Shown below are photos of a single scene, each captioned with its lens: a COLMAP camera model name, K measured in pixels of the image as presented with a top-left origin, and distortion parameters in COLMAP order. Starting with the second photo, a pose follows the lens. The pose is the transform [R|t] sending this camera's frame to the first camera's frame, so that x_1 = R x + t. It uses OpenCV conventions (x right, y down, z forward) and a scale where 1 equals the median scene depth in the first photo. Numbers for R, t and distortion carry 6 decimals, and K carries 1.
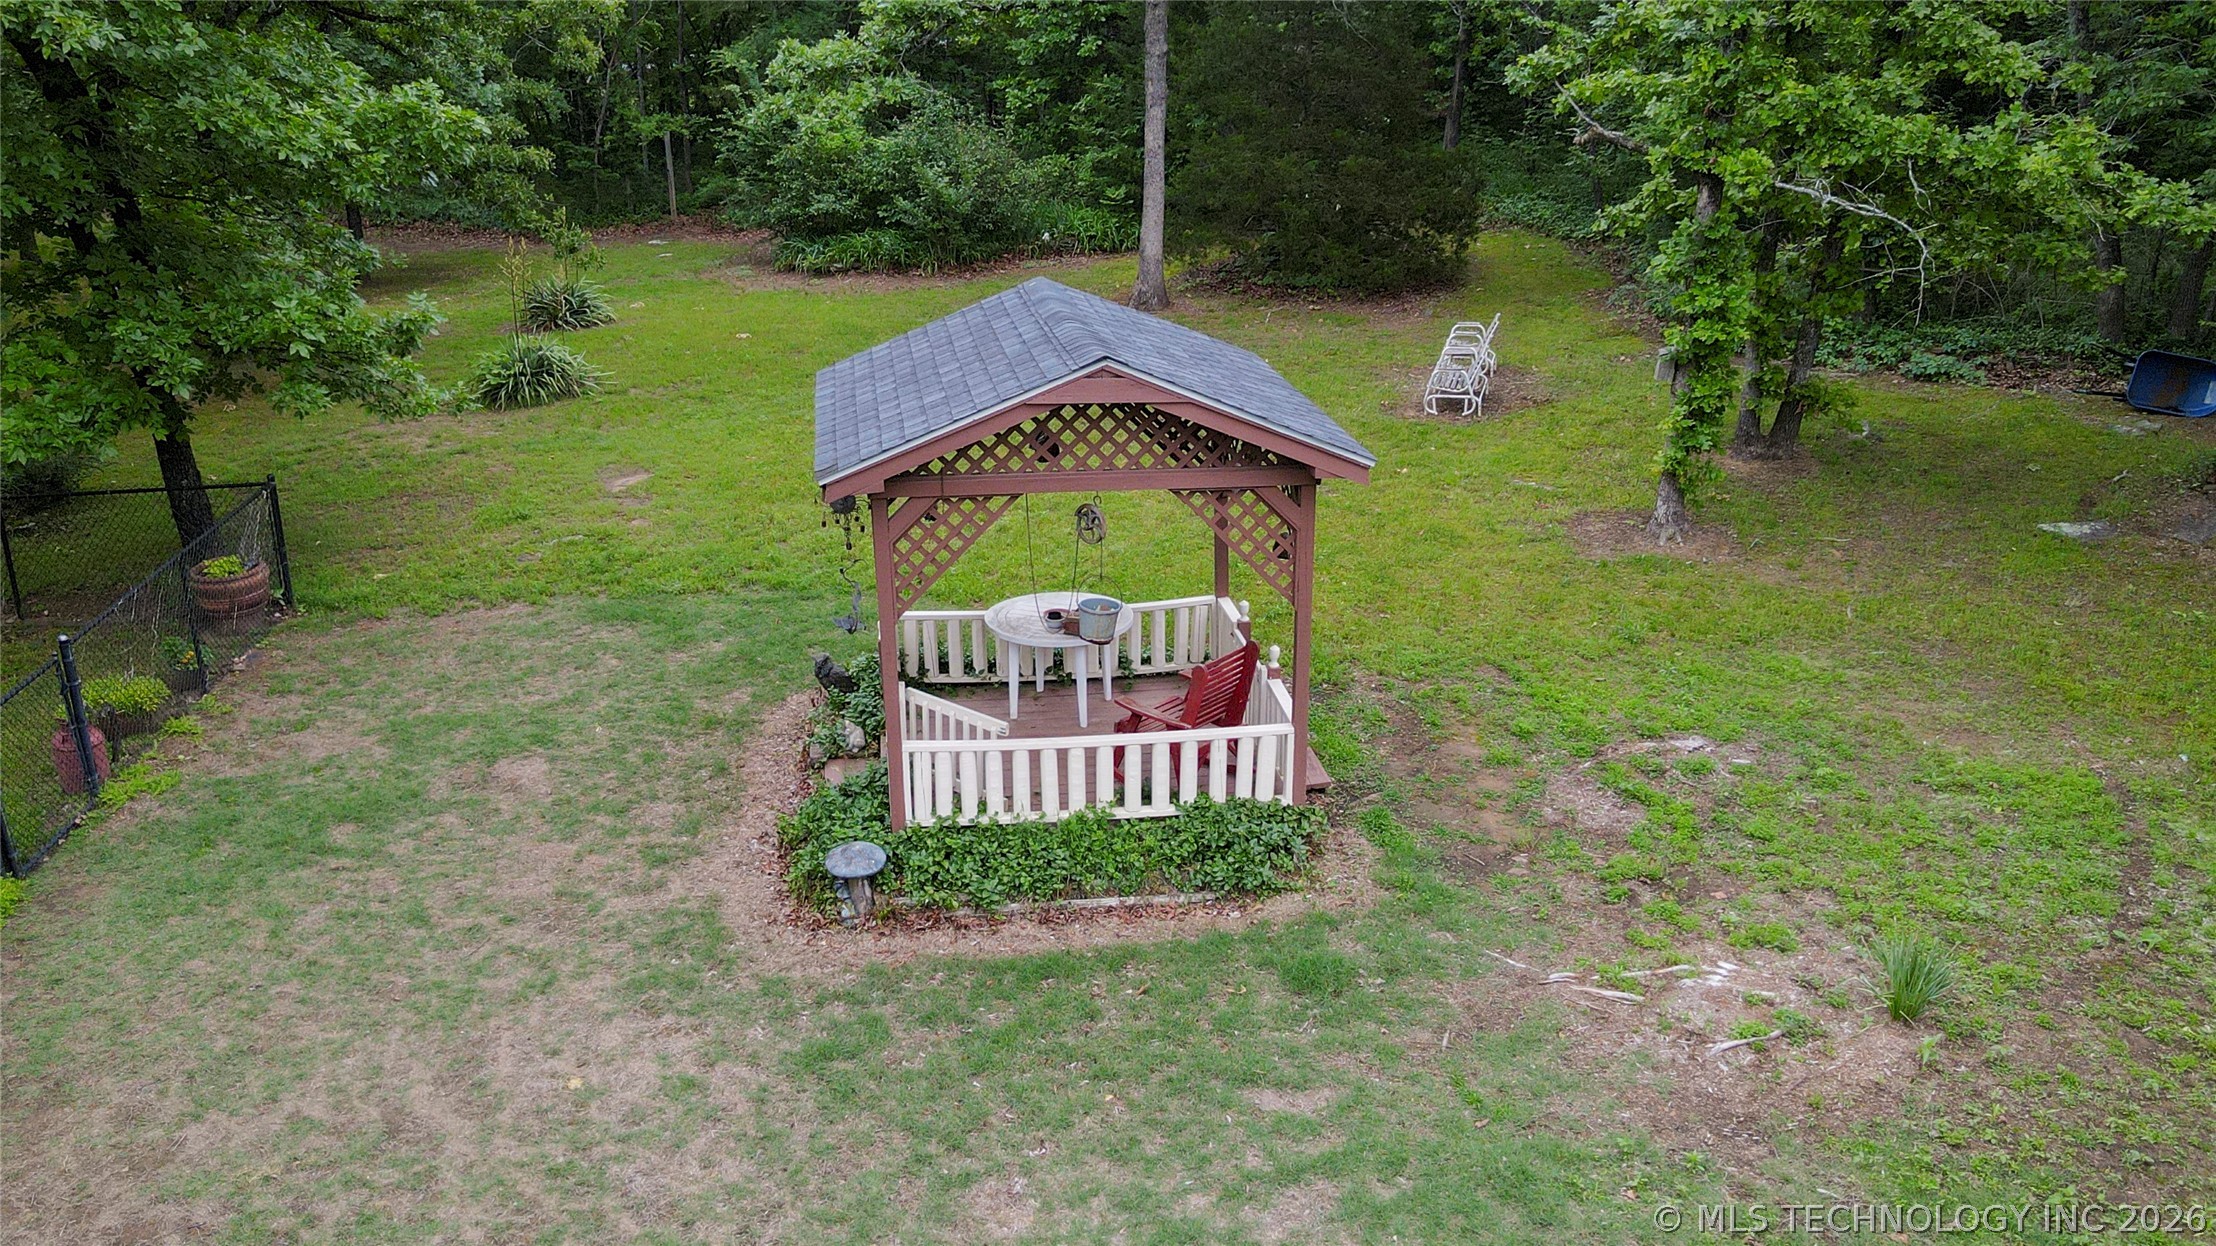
lens RADIAL K [[1668.3, 0, 1133.7], [0, 1668.3, 614.8], [0, 0, 1]] dist [-0.007300, 0.101487]
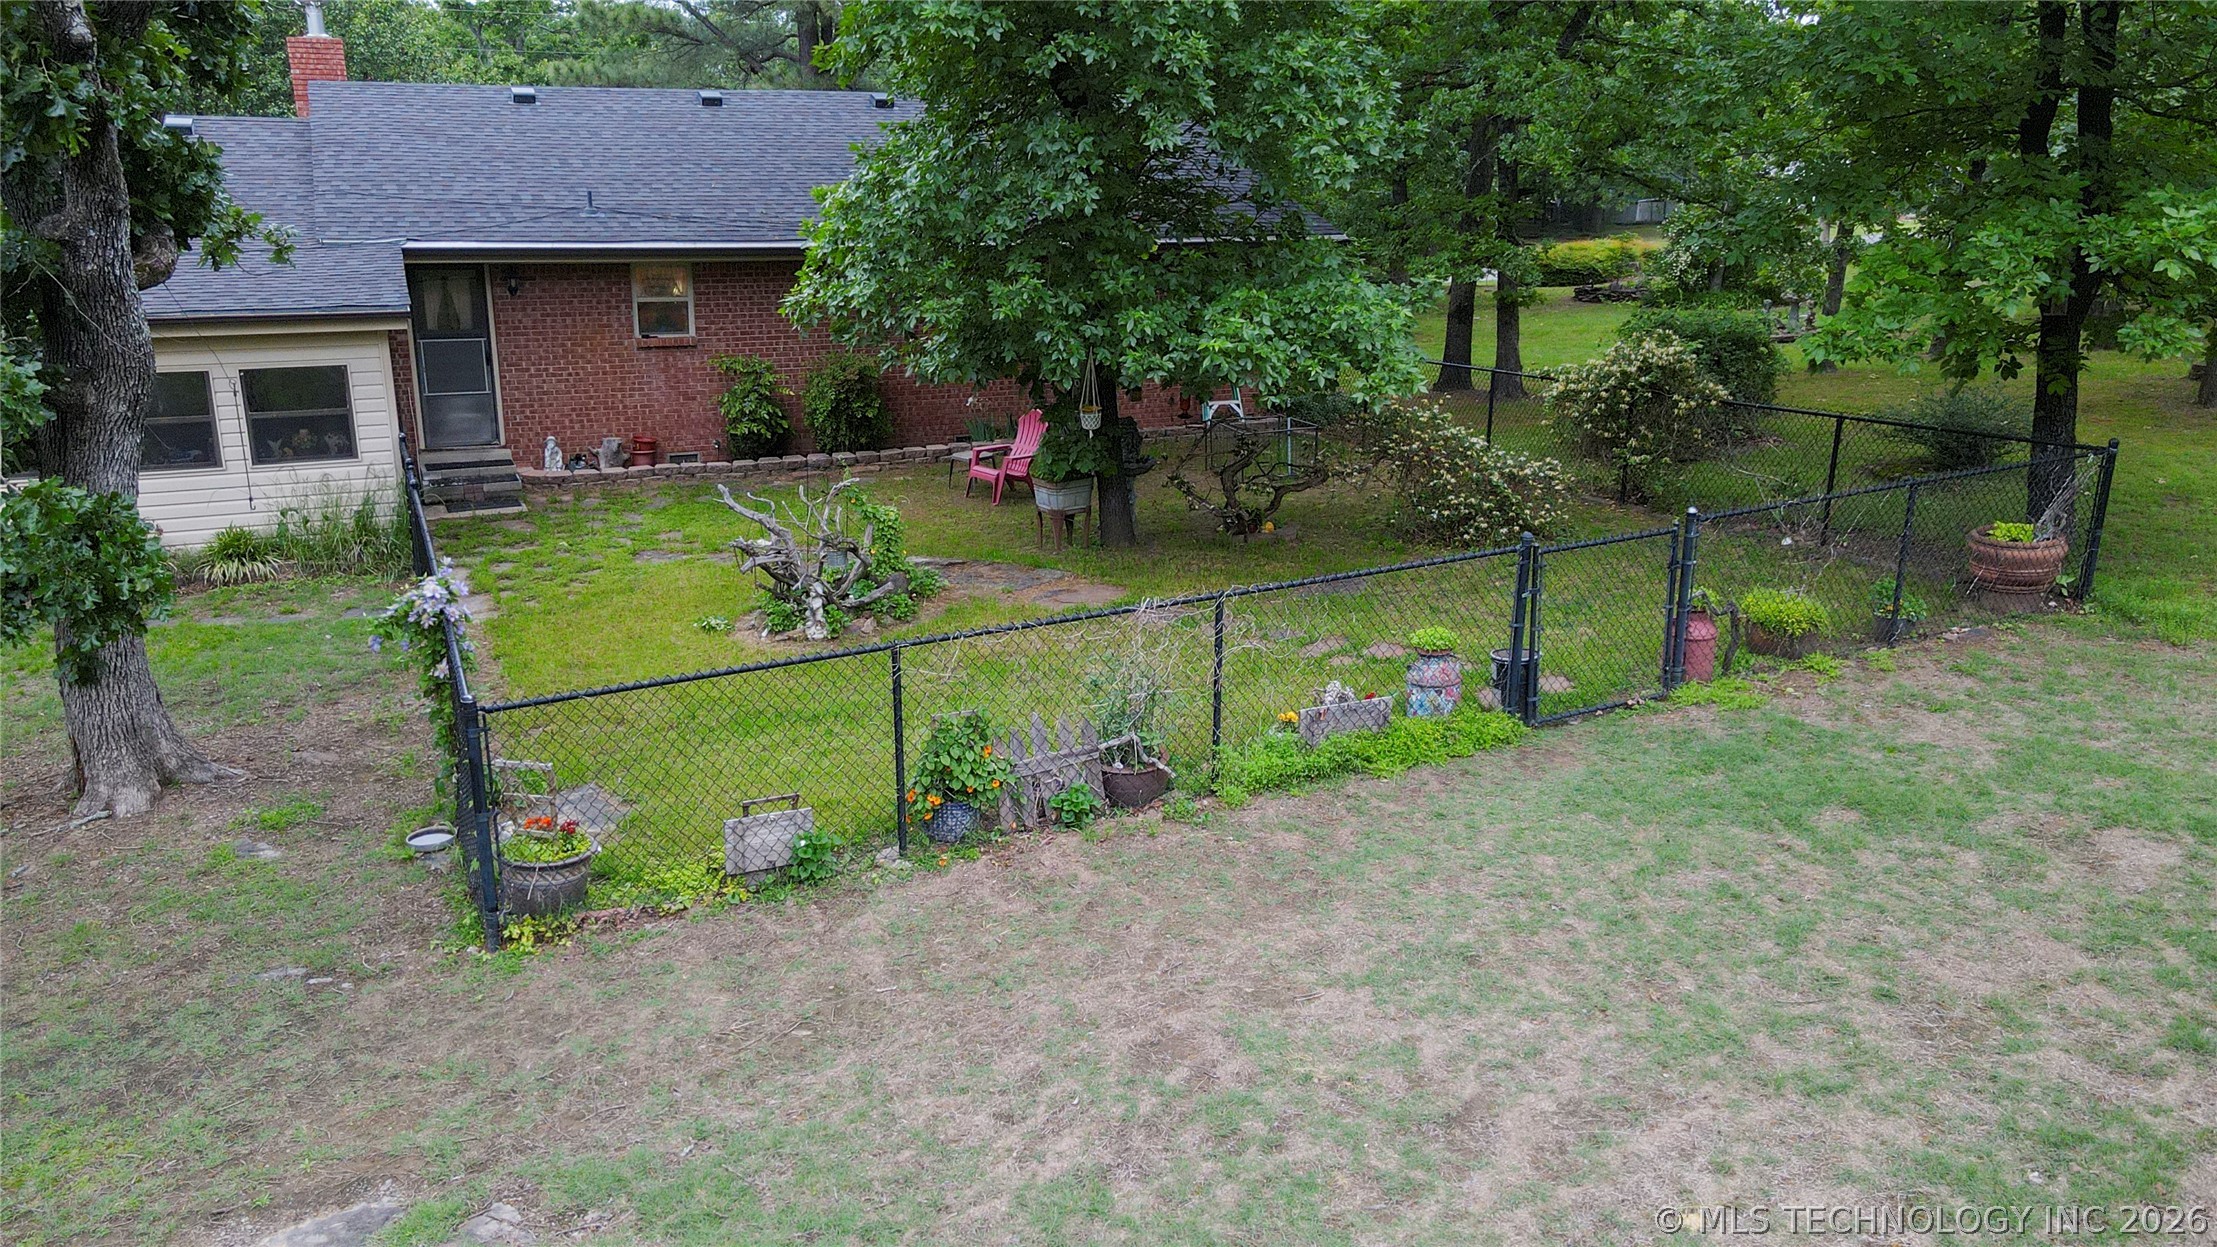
lens RADIAL K [[1669.0, 0, 1134.2], [0, 1669.0, 615.3], [0, 0, 1]] dist [-0.007300, 0.101487]
pose [[0.381302, 0.255299, -0.888499, 0.066987], [-0.292844, 0.944971, 0.145850, 0.024150], [0.876841, 0.204579, 0.435082, 0.360077]]
